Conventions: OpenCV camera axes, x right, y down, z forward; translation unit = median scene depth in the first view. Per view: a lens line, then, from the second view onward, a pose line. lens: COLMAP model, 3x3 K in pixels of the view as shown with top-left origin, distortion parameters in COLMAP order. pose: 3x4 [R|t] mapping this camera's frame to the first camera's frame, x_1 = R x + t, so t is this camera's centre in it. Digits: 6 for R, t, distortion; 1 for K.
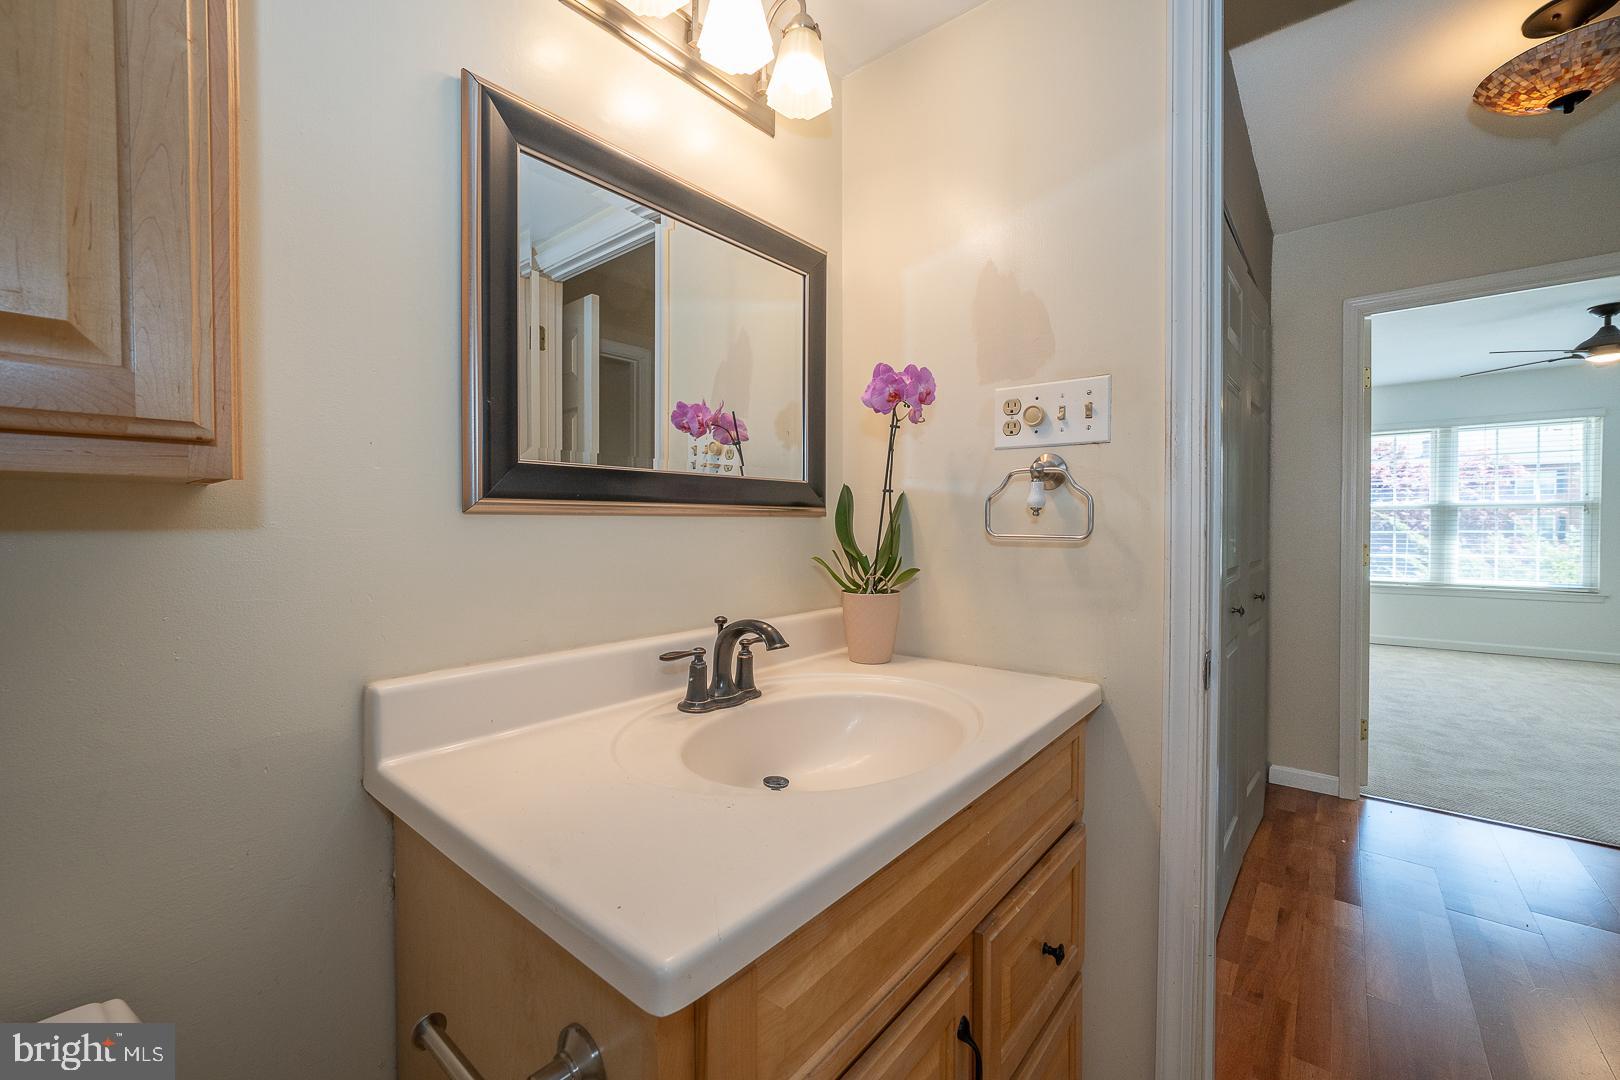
lens RADIAL K [[651.8, 0, 810.0], [0, 651.8, 540.0], [0, 0, 1]] dist [0.002442, 0.000554]
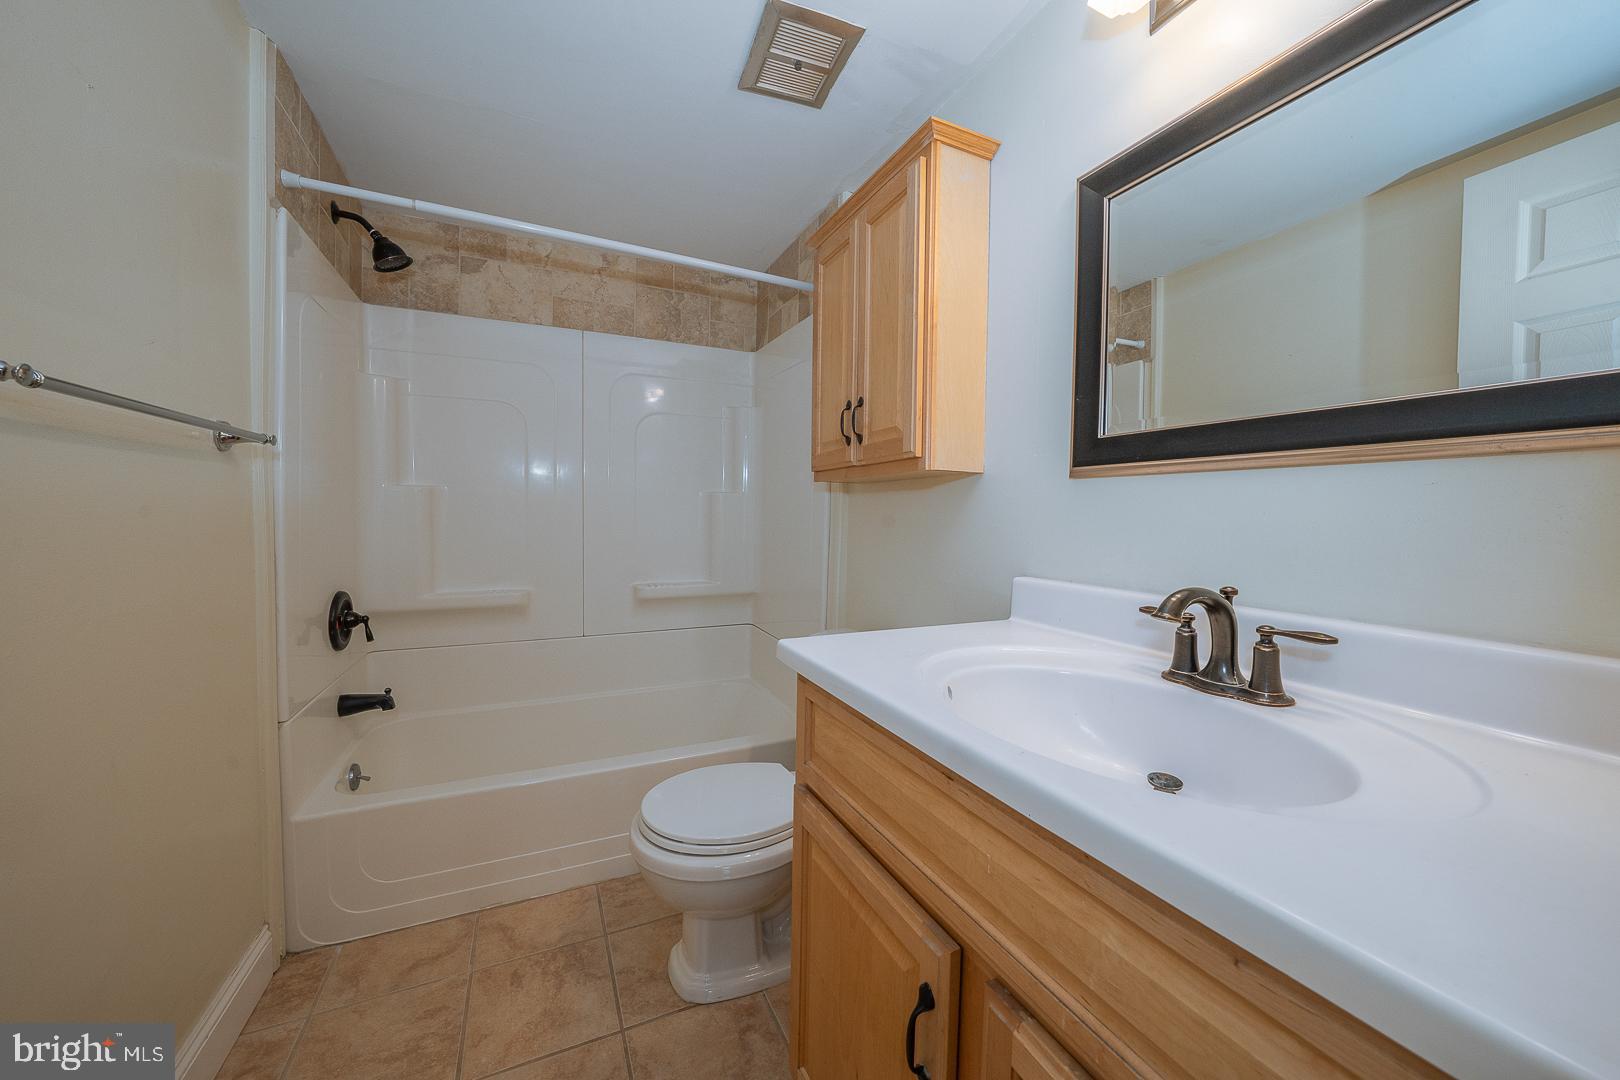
lens RADIAL K [[602.9, 0, 808.7], [0, 602.9, 534.0], [0, 0, 1]] dist [-0.000837, -0.000010]
pose [[-0.441481, 0.027344, -0.896854, 0.412173], [-0.028908, 0.998583, 0.044675, 0.017154], [0.896805, 0.045649, -0.440065, 0.460343]]
